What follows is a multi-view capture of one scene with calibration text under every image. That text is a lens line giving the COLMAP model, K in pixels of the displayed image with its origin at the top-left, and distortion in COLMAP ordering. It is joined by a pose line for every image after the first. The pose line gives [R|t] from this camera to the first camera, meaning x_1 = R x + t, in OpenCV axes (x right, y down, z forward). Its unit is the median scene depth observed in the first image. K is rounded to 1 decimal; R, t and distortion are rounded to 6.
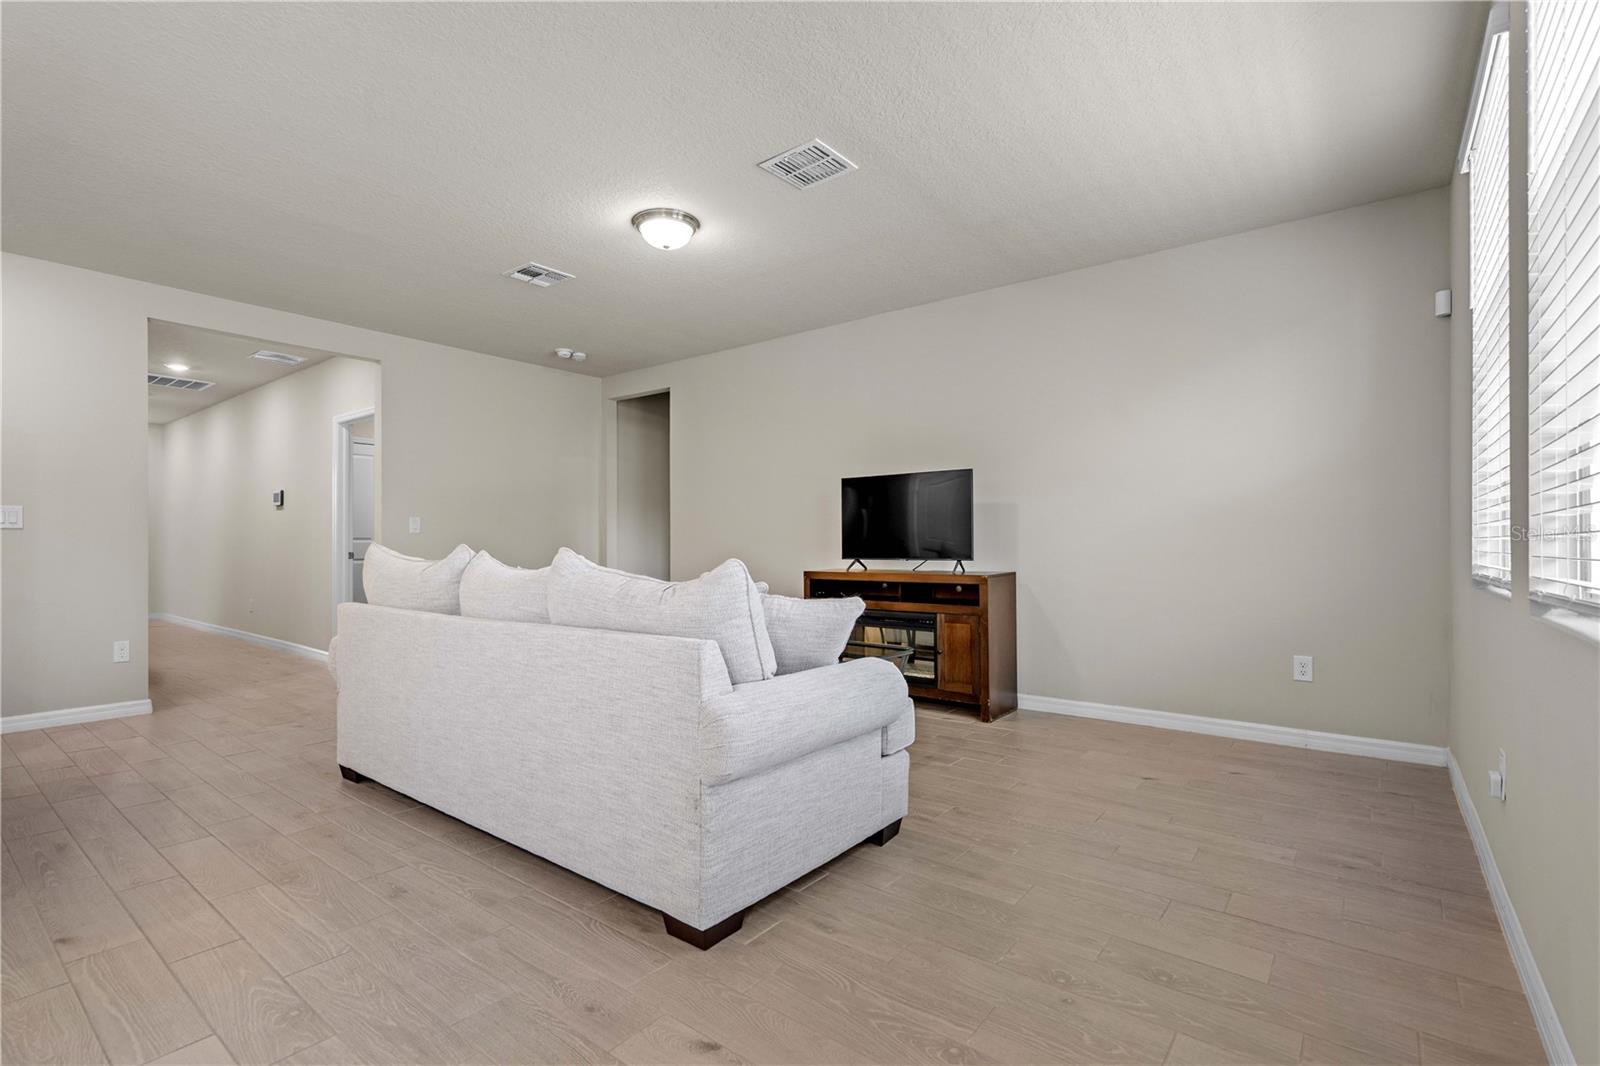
lens RADIAL K [[745.9, 0, 800.6], [0, 745.9, 545.4], [0, 0, 1]] dist [-0.000281, -0.000011]
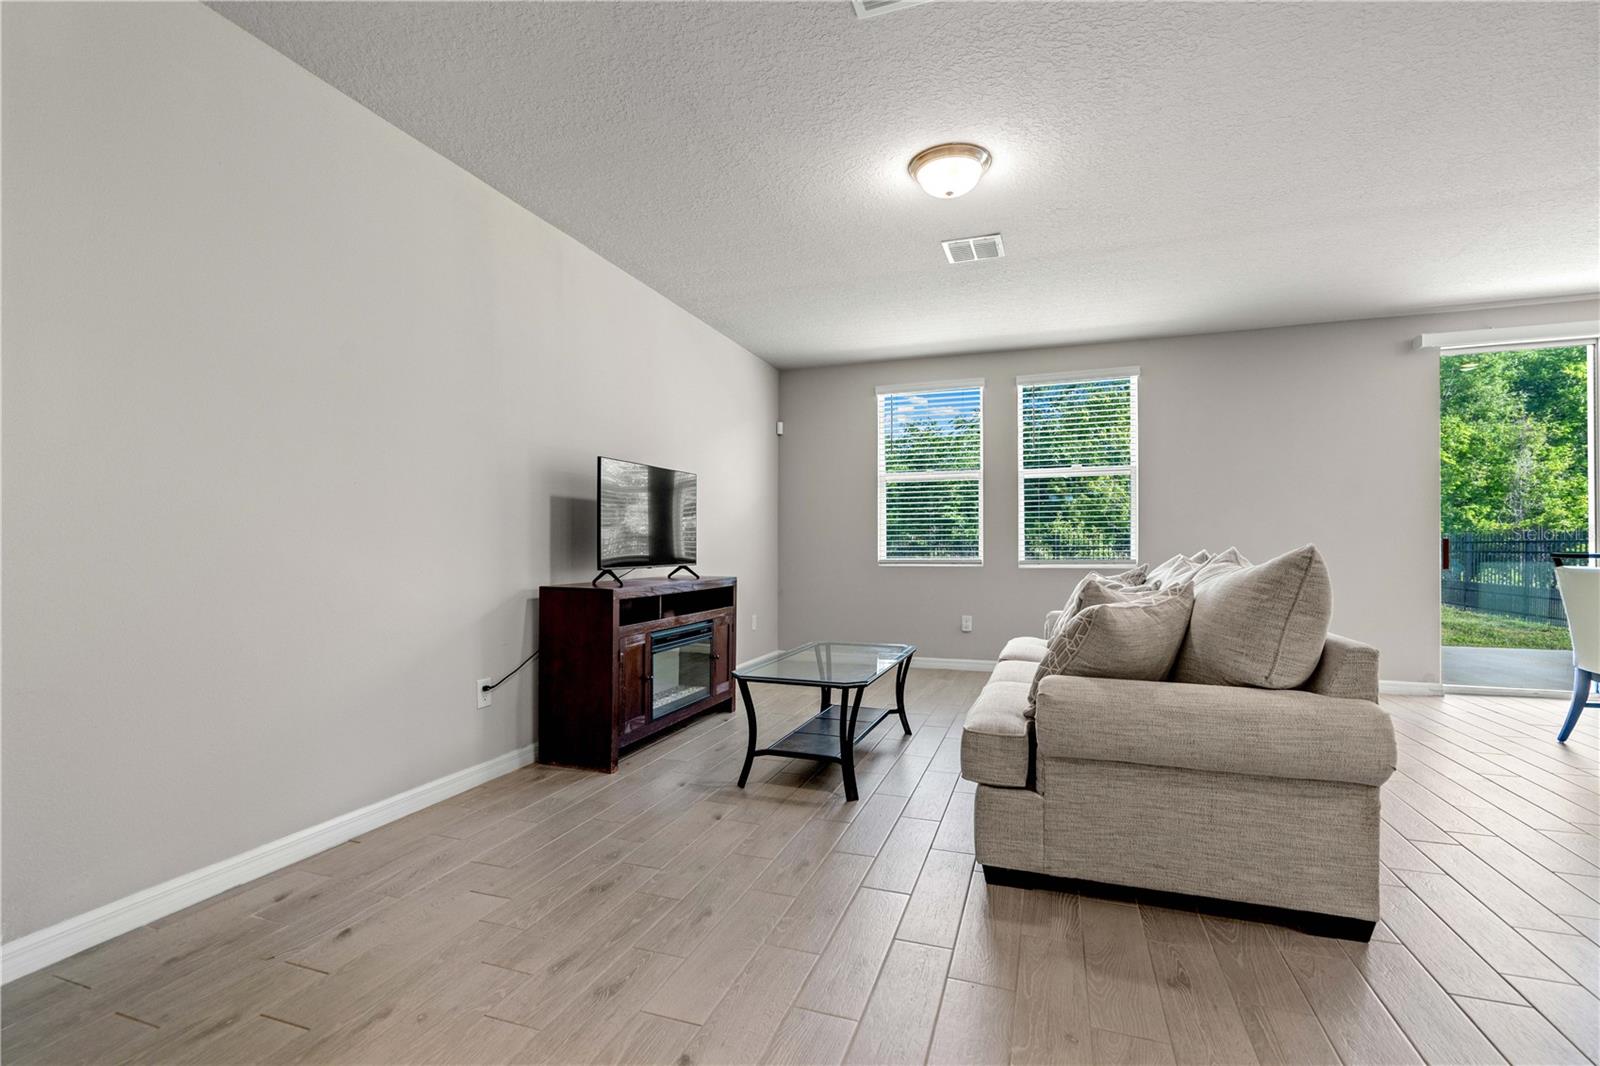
lens RADIAL K [[720.9, 0, 793.6], [0, 720.9, 547.2], [0, 0, 1]] dist [-0.000948, 0.000149]
pose [[-0.321105, 0.003600, 0.947037, -0.741073], [0.007166, 0.999973, -0.001372, -0.001330], [-0.947017, 0.006346, -0.321122, 1.186842]]
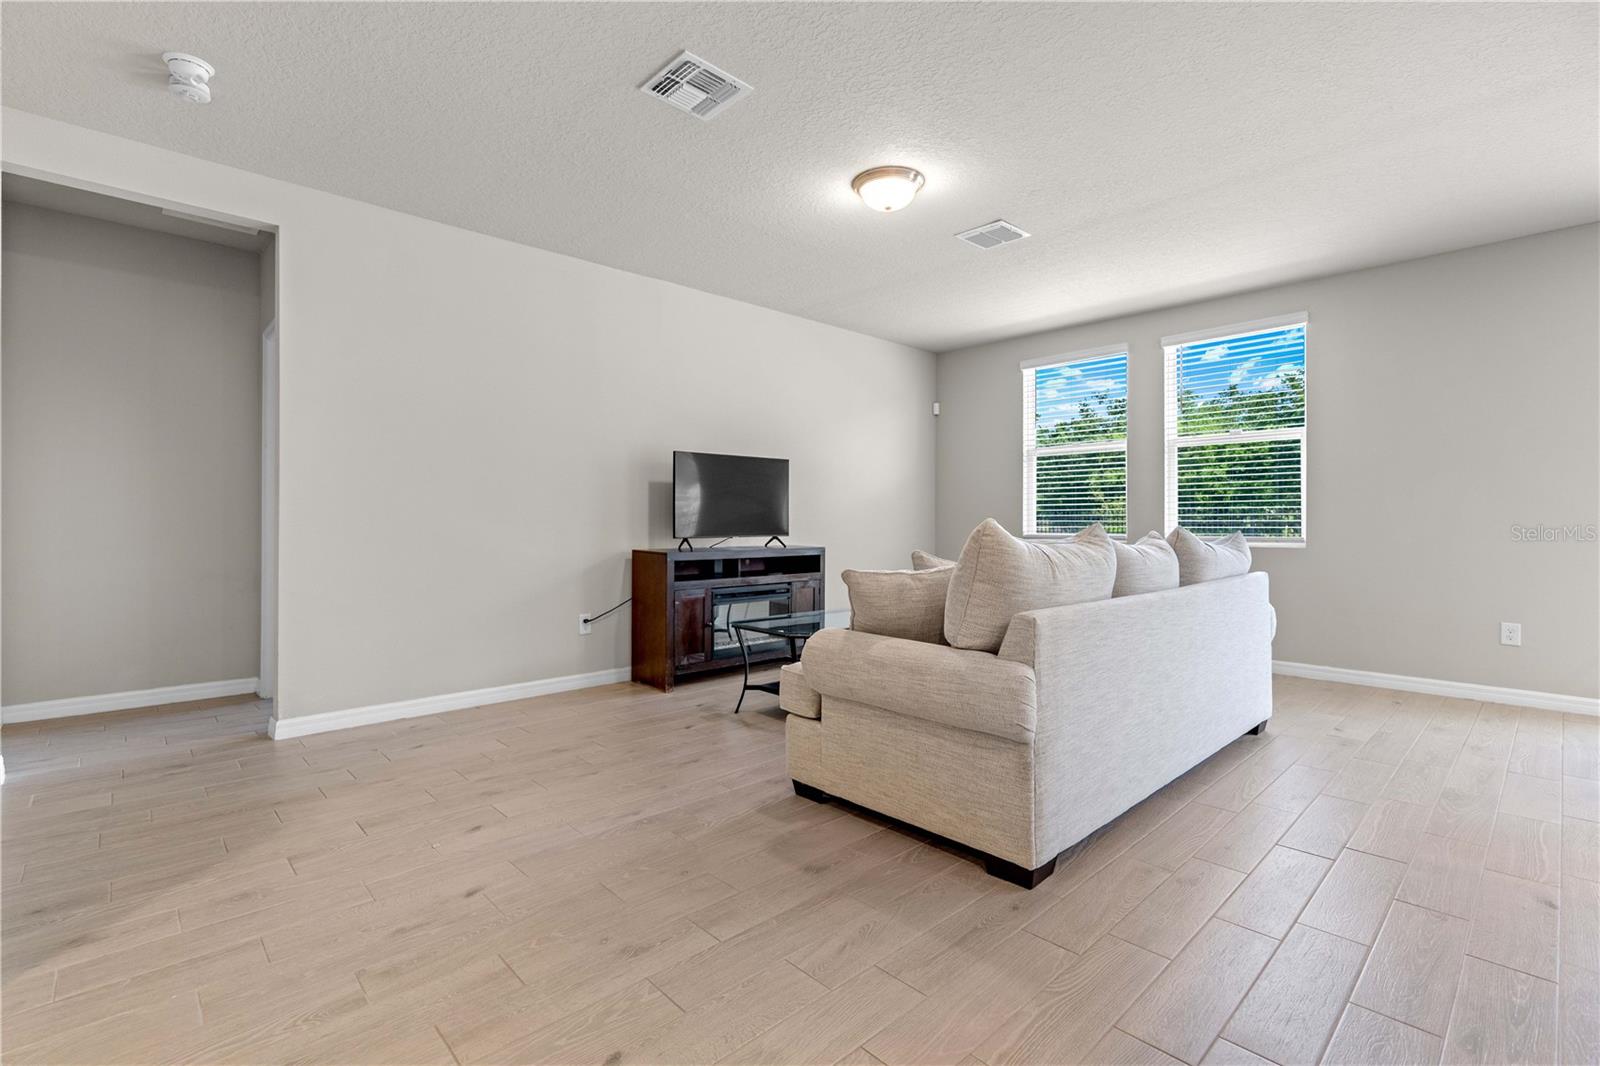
lens RADIAL K [[725.8, 0, 798.3], [0, 725.8, 521.7], [0, 0, 1]] dist [-0.003230, -0.000087]
pose [[0.142678, 0.003385, 0.989763, -0.920853], [0.002120, 0.999991, -0.003725, 0.001563], [-0.989767, 0.002630, 0.142669, 0.816052]]
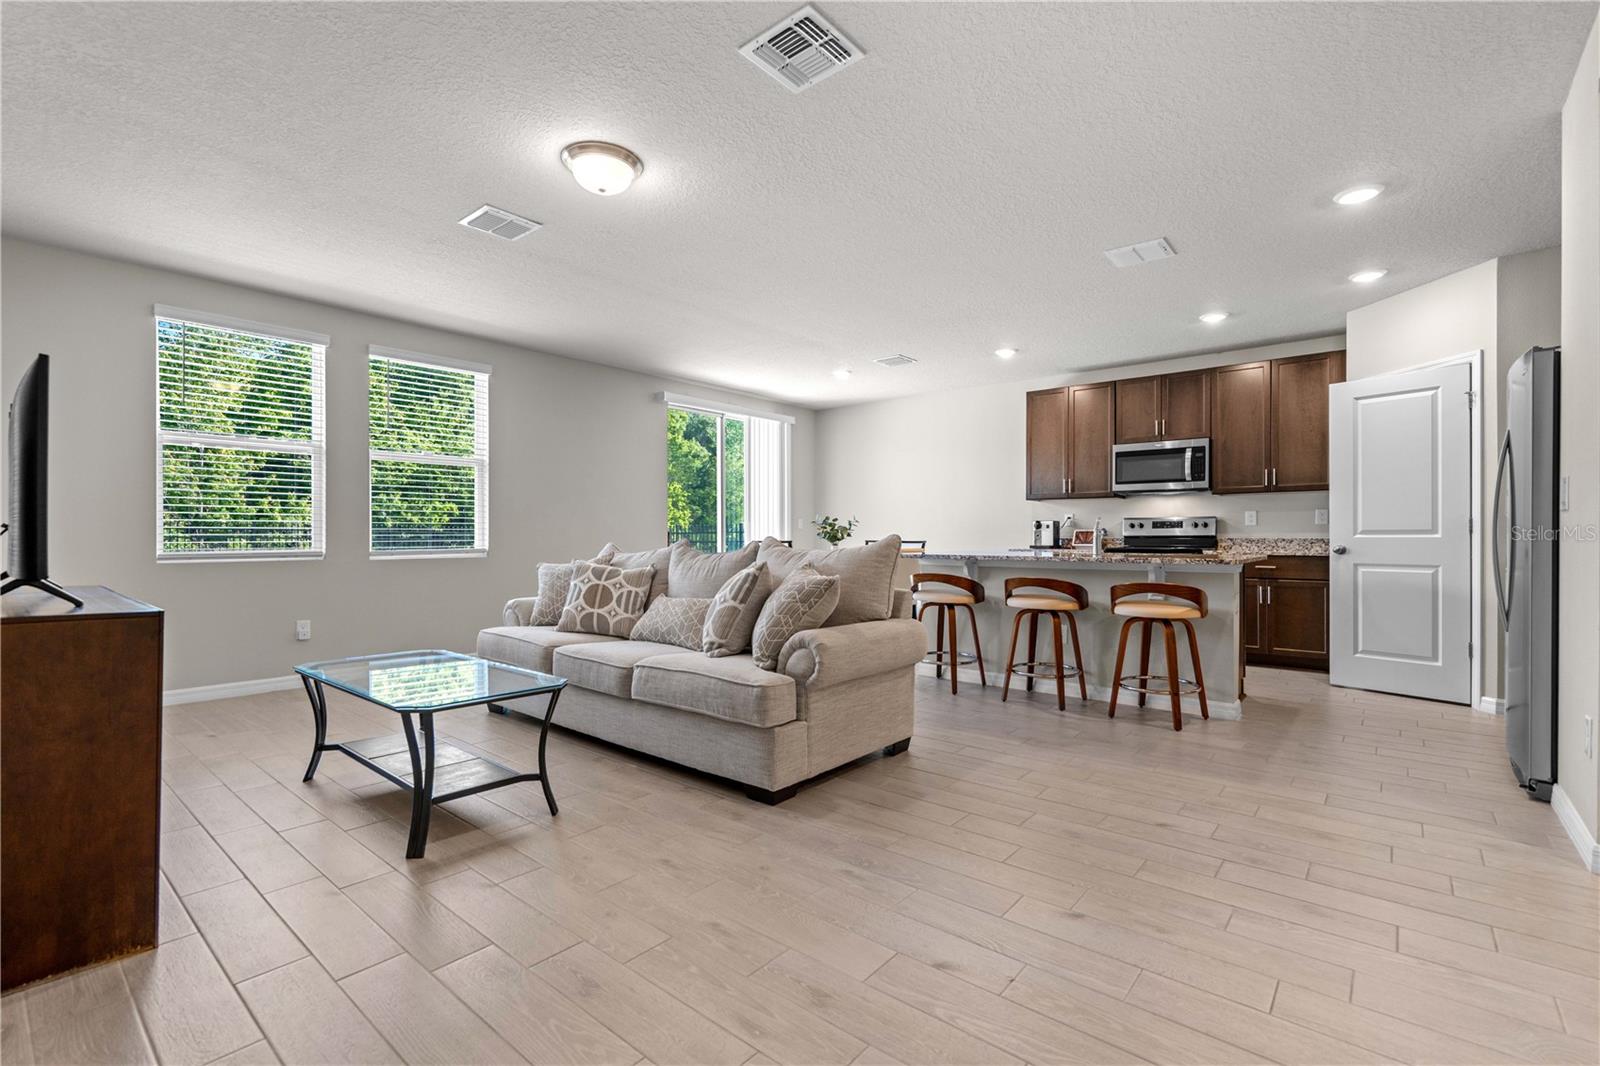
lens RADIAL K [[718.5, 0, 795.4], [0, 718.5, 534.4], [0, 0, 1]] dist [0.000512, 0.000384]
pose [[-0.999458, 0.002875, 0.032809, -0.356771], [0.002917, 0.999995, 0.001231, -0.002875], [-0.032805, 0.001327, -0.999461, 1.514418]]
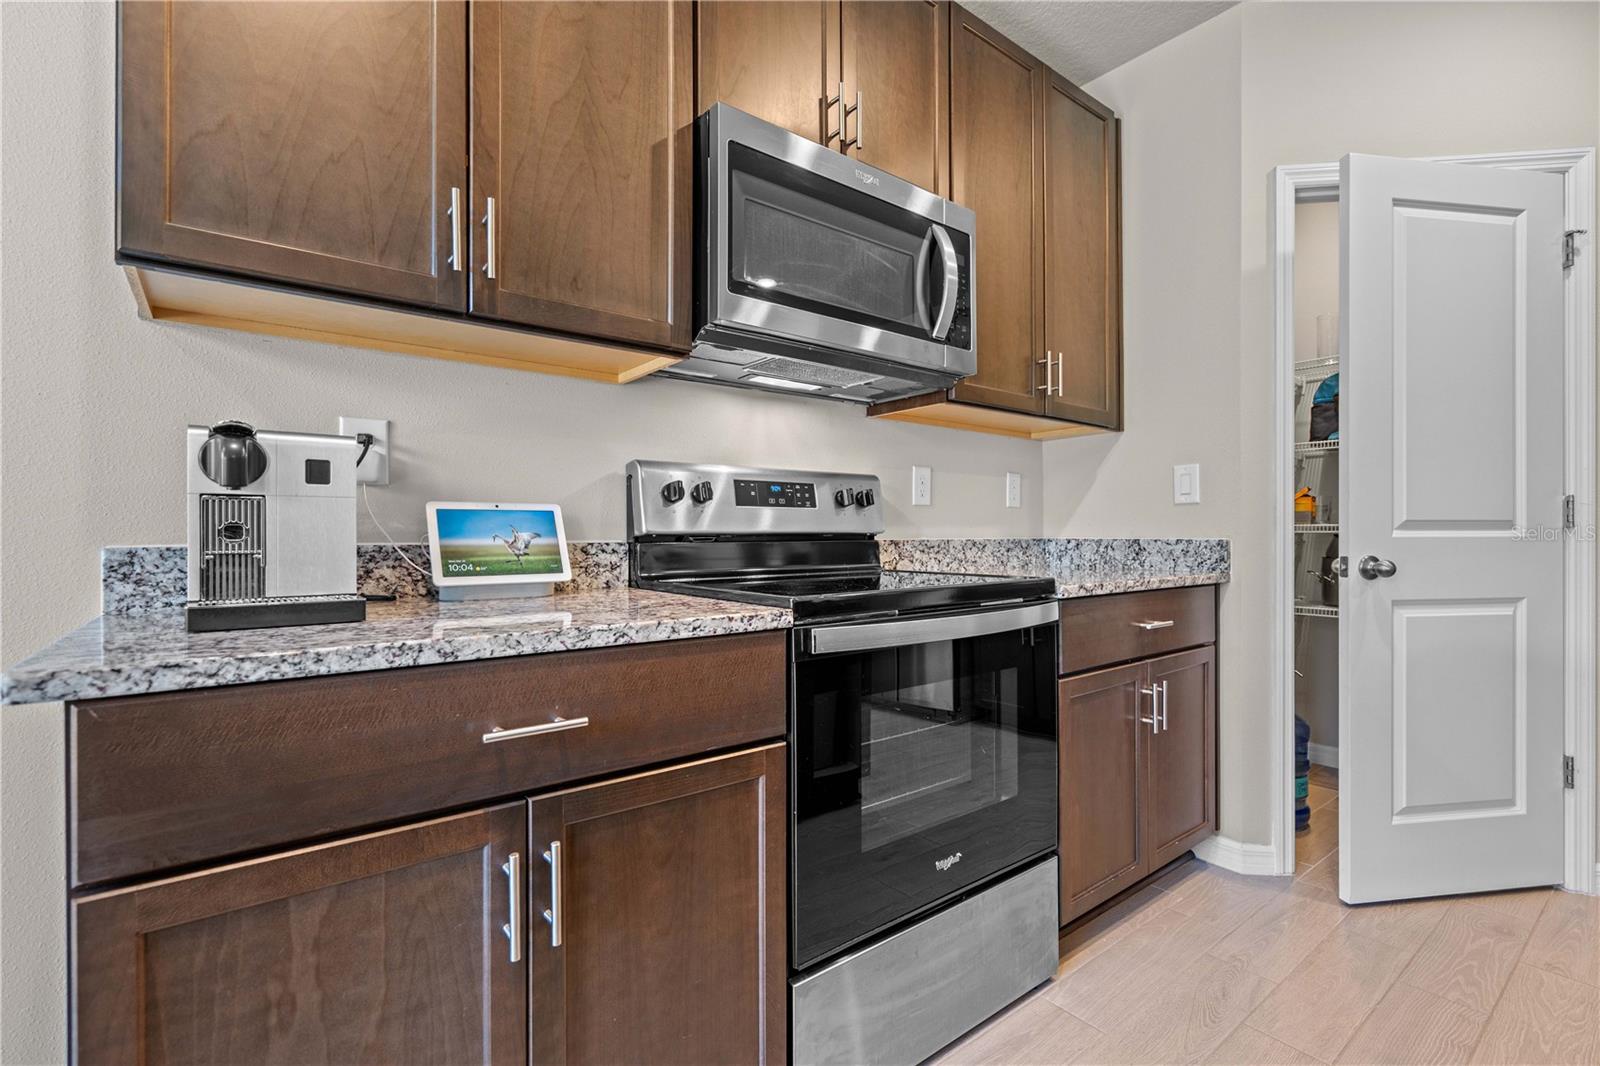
lens RADIAL K [[720.0, 0, 793.1], [0, 720.0, 536.2], [0, 0, 1]] dist [-0.001006, -0.000540]
pose [[-0.241422, 0.007887, -0.970388, -0.657405], [-0.002667, 0.999958, 0.008791, 0.001728], [0.970417, 0.004711, -0.241390, 0.165891]]
